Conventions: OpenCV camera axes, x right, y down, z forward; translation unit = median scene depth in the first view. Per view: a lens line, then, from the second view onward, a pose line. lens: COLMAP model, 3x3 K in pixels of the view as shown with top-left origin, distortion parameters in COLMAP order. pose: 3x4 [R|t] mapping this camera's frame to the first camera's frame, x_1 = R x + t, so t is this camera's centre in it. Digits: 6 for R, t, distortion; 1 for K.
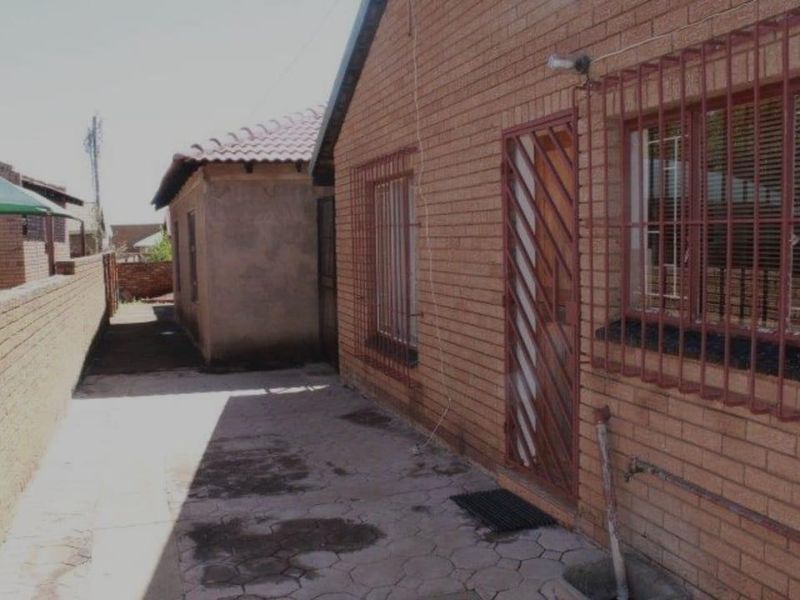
lens RADIAL K [[770.8, 0, 400.0], [0, 770.8, 300.2], [0, 0, 1]] dist [-0.080176, 0.000000]
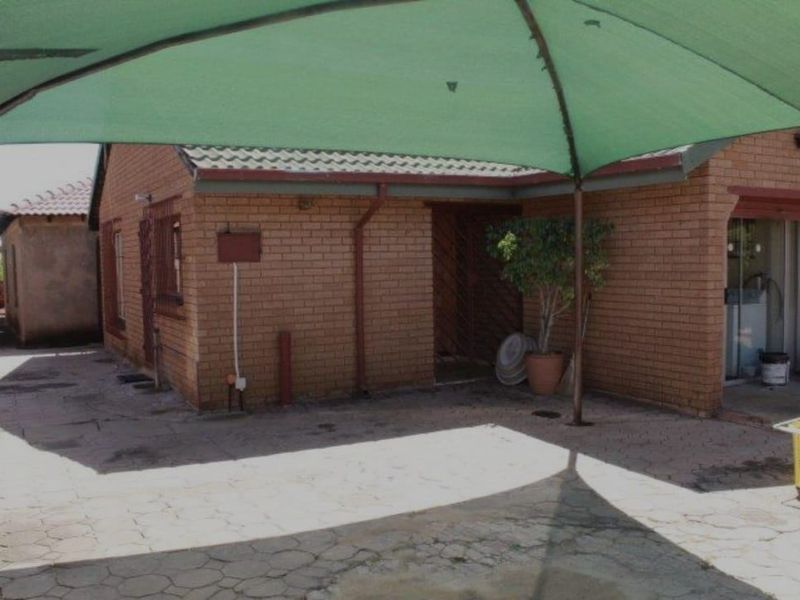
lens RADIAL K [[770.8, 0, 400.3], [0, 770.8, 300.9], [0, 0, 1]] dist [-0.080176, 0.000000]
pose [[0.983623, -0.013303, 0.179744, 0.229994], [0.018043, 0.999531, -0.024763, 0.047748], [-0.179330, 0.027600, 0.983402, -0.651527]]
